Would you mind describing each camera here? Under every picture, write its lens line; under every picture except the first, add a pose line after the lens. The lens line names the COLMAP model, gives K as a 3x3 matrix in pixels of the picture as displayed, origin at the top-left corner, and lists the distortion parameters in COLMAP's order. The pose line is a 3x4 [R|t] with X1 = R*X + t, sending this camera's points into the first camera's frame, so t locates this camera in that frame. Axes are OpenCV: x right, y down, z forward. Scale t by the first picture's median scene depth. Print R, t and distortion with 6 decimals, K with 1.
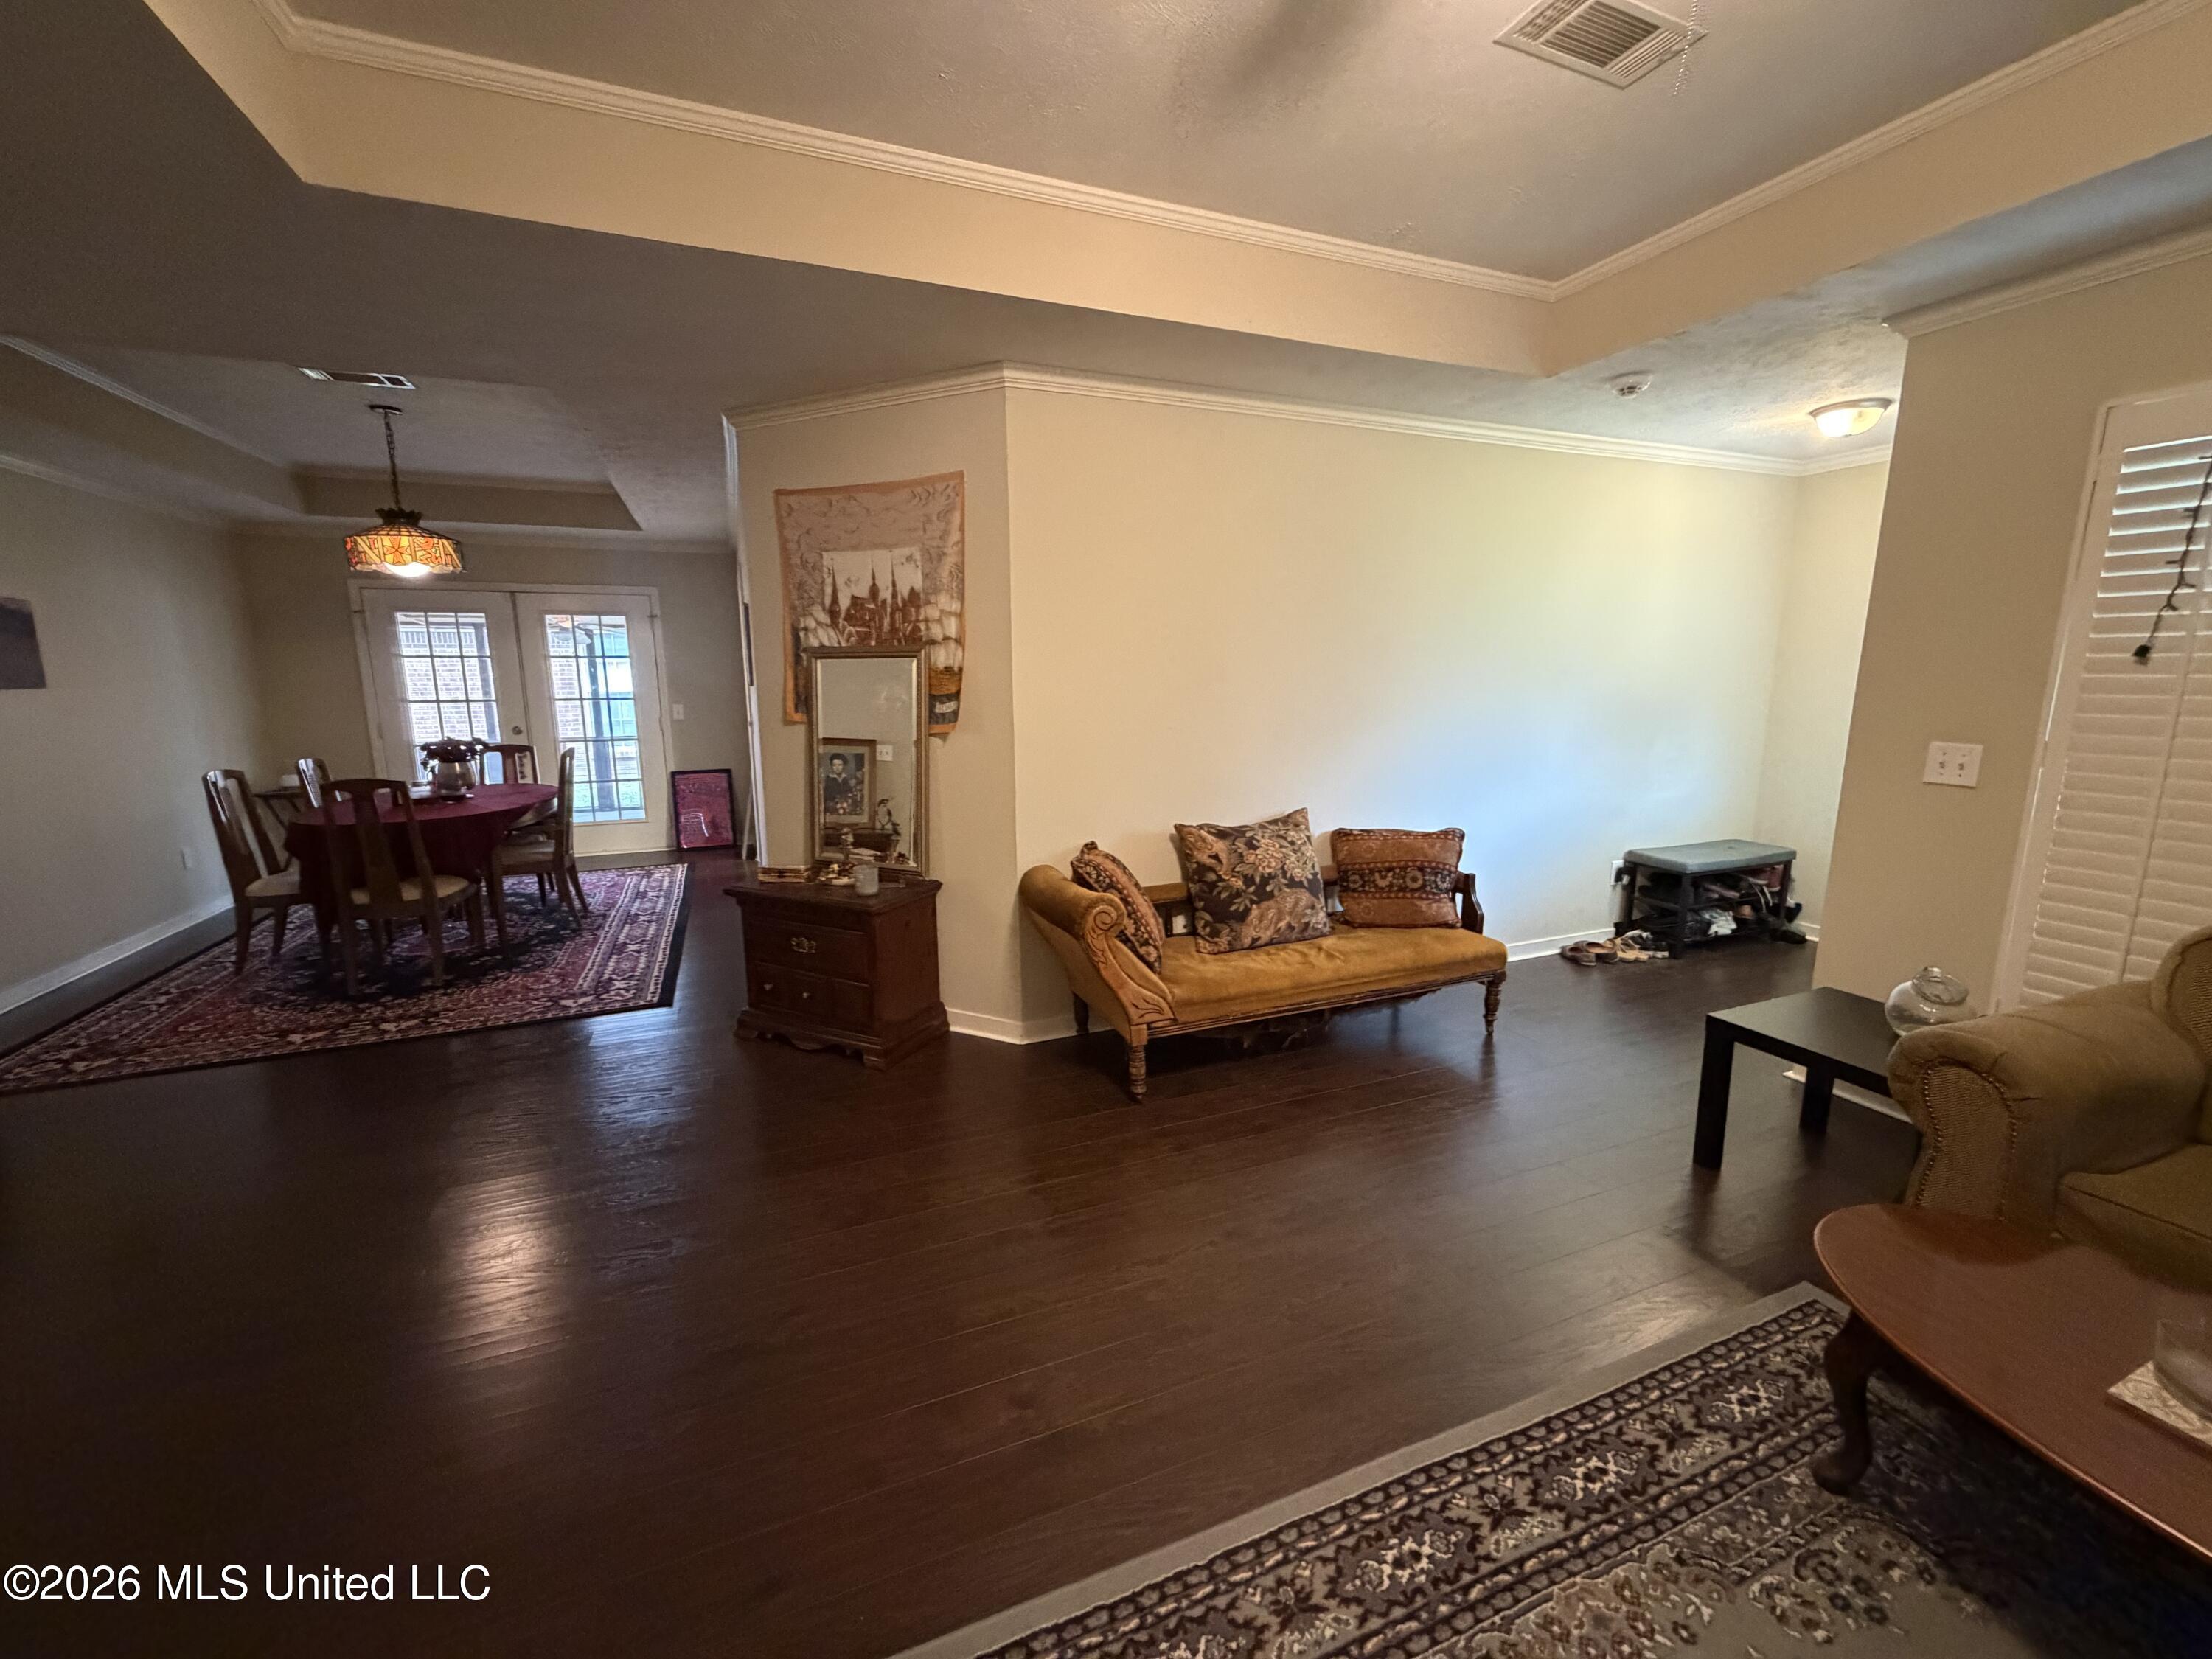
lens RADIAL K [[880.7, 0, 1103.8], [0, 880.7, 825.7], [0, 0, 1]] dist [-0.001092, -0.000125]
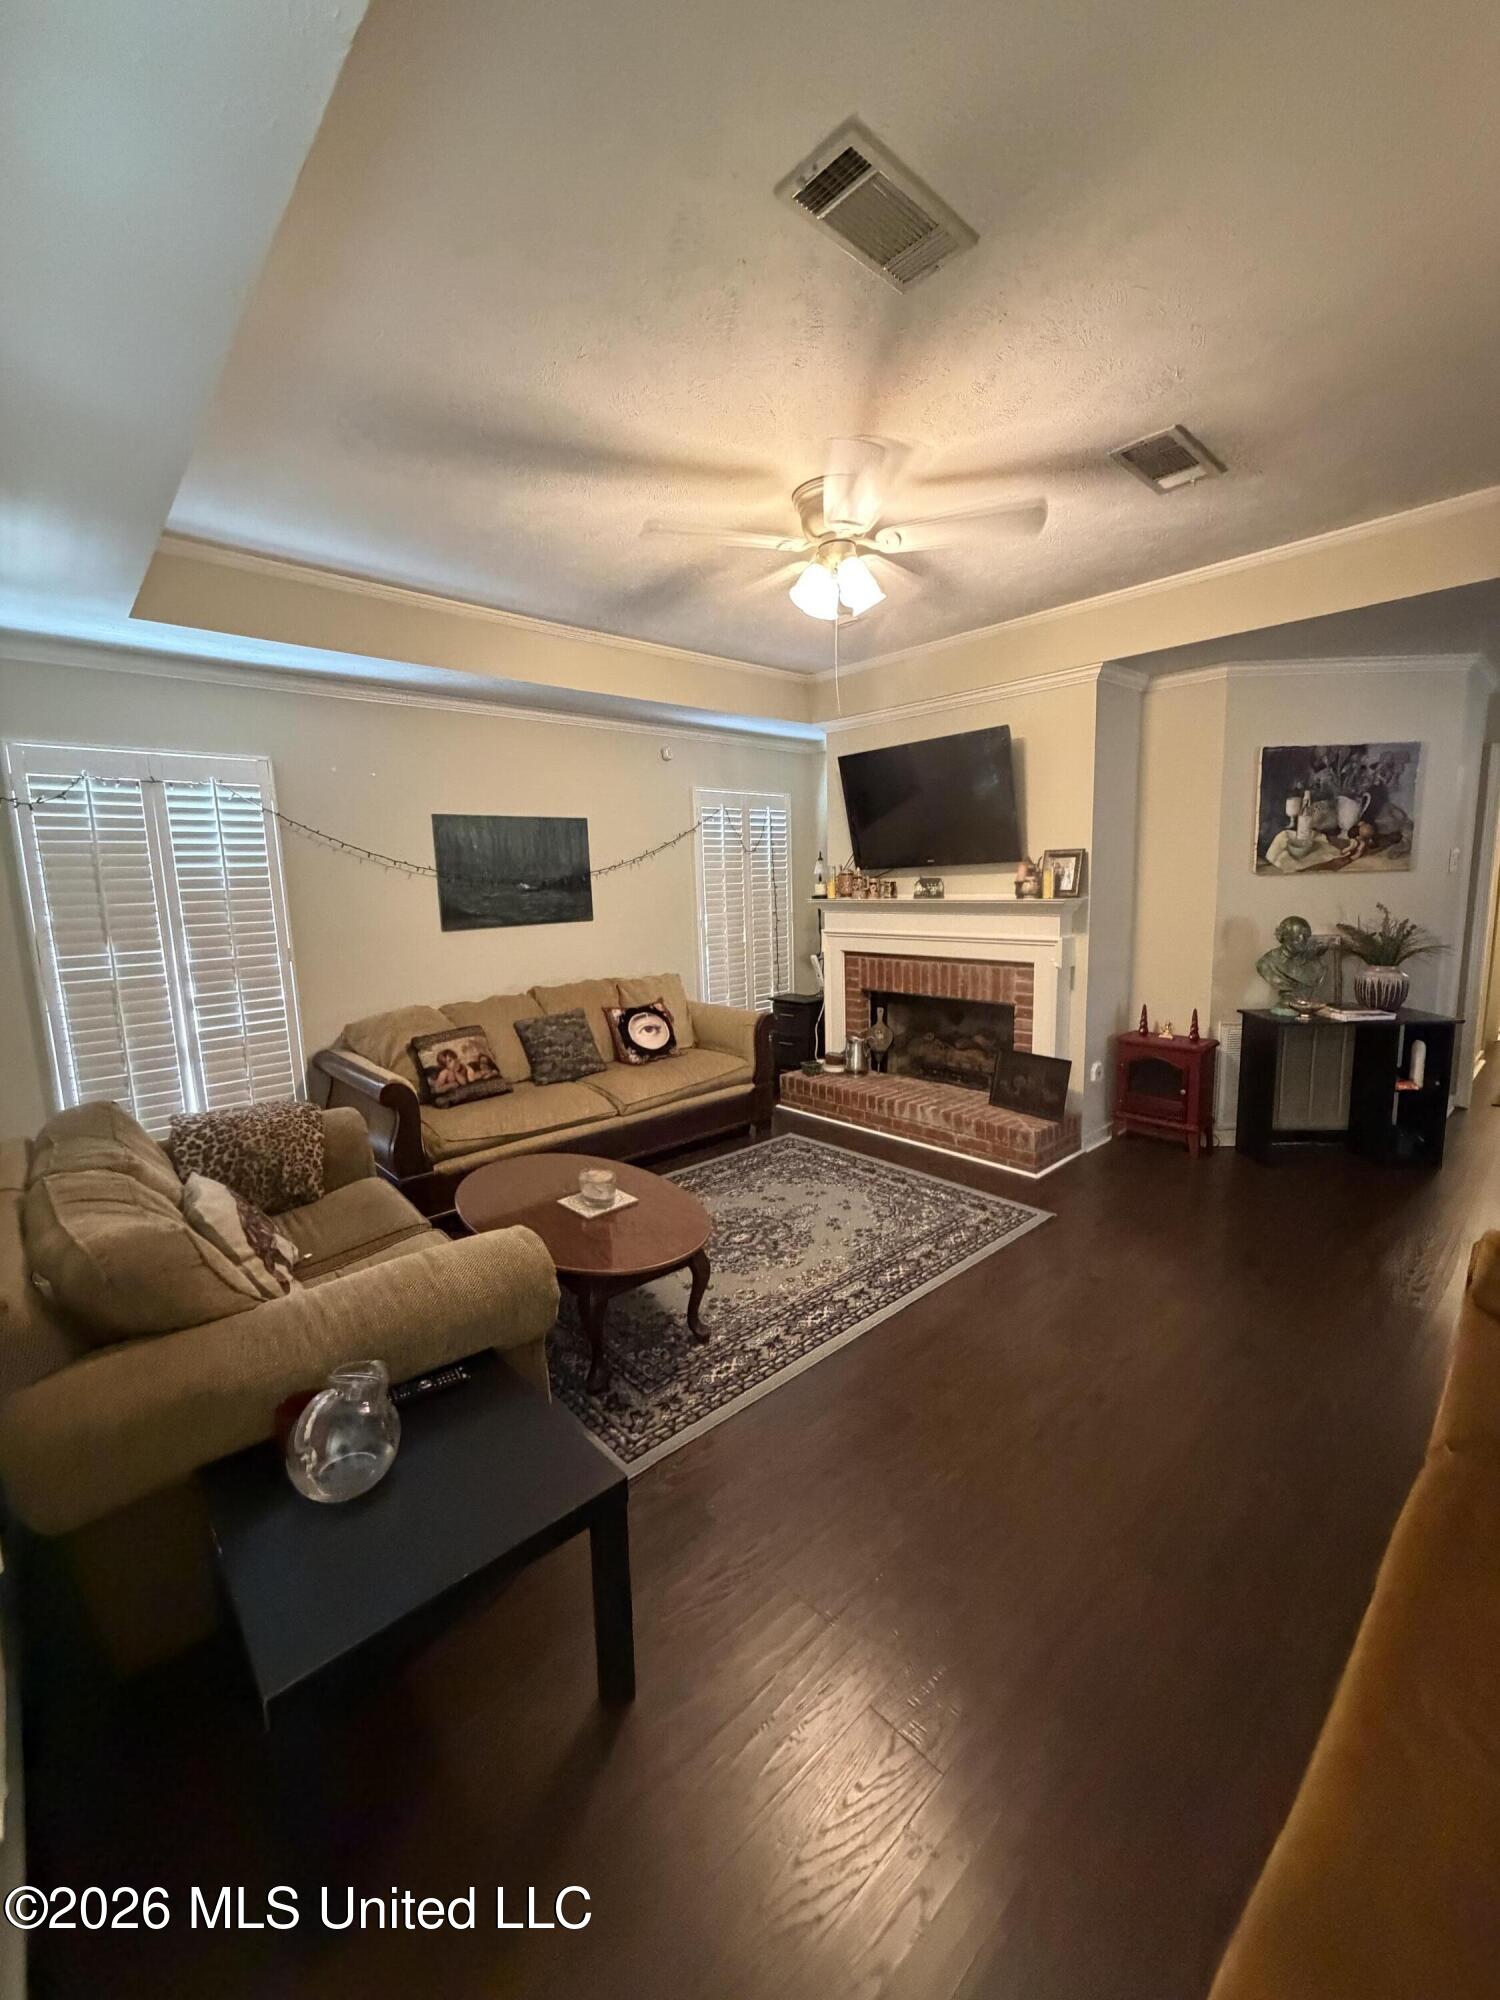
lens RADIAL K [[796.3, 0, 746.7], [0, 796.3, 993.7], [0, 0, 1]] dist [-0.001092, -0.000125]
pose [[-0.938615, 0.081002, -0.335321, 0.566994], [-0.025073, 0.953451, 0.300505, -0.205243], [0.344053, 0.290466, -0.892892, 1.057293]]
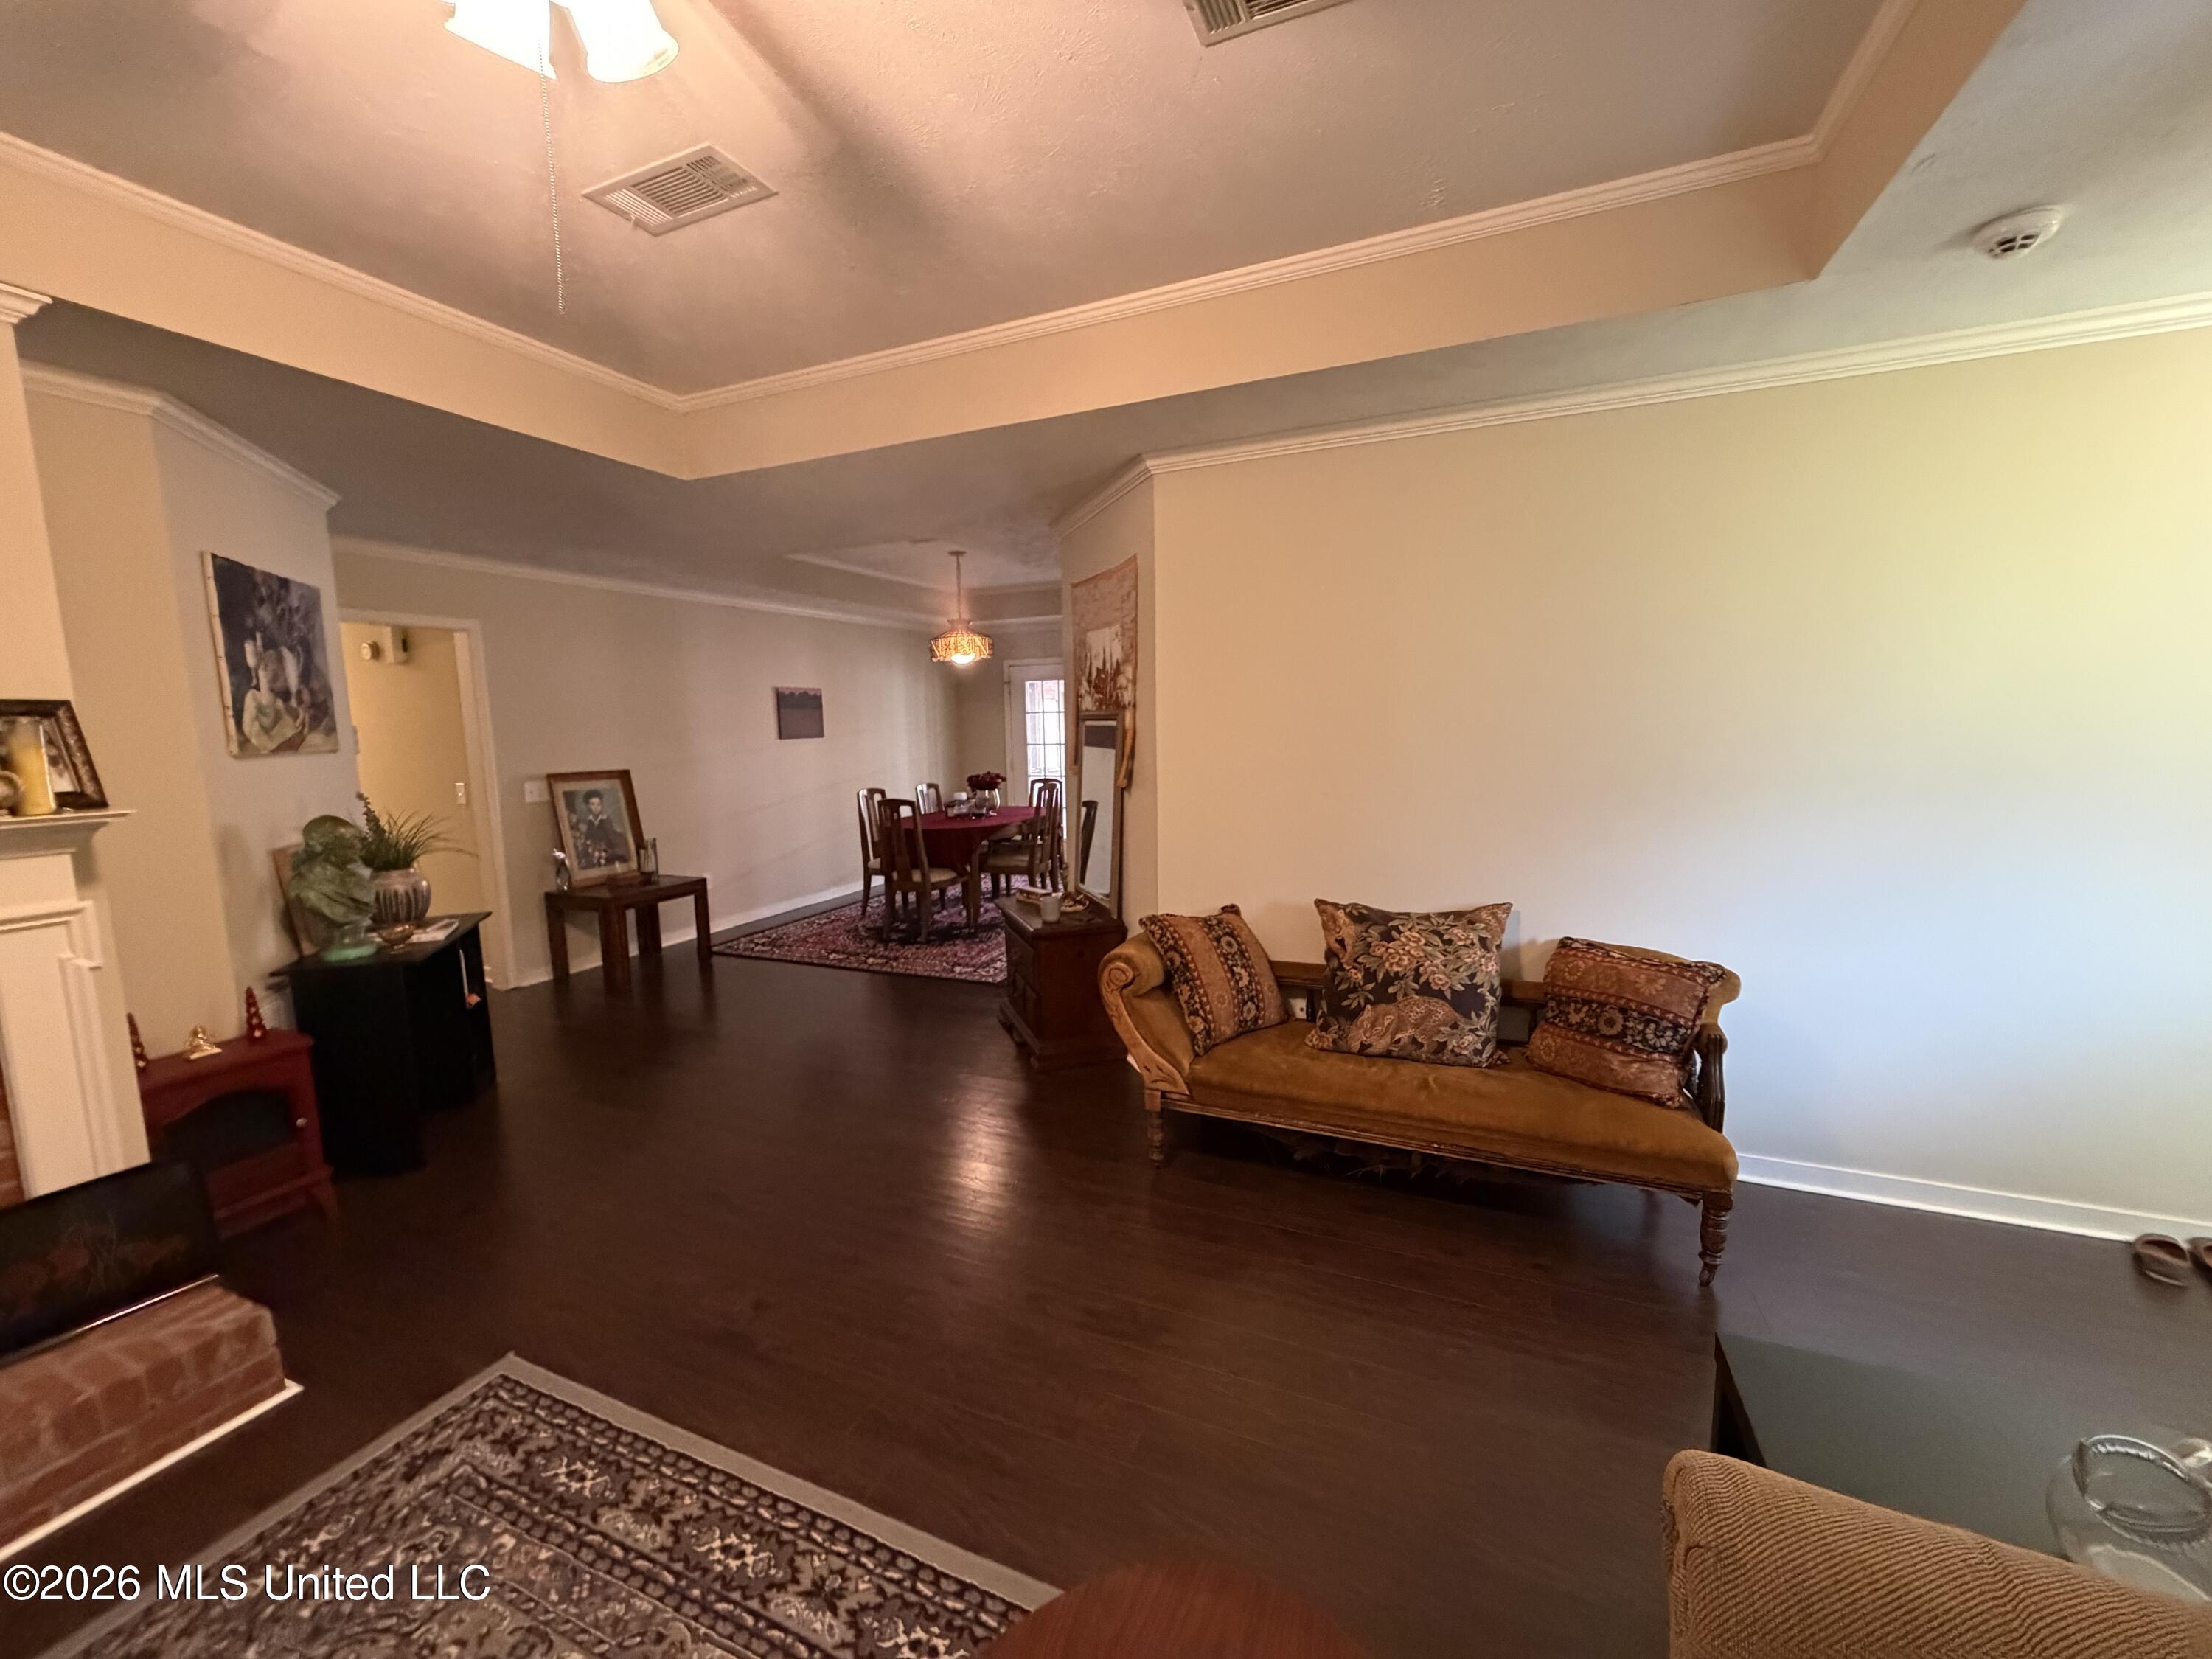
lens RADIAL K [[880.7, 0, 1099.8], [0, 880.7, 829.4], [0, 0, 1]] dist [-0.001092, -0.000125]
pose [[0.696028, 0.080831, -0.713450, 0.586132], [-0.104986, 0.994421, 0.010241, -0.061388], [0.710298, 0.067774, 0.700631, 0.201440]]
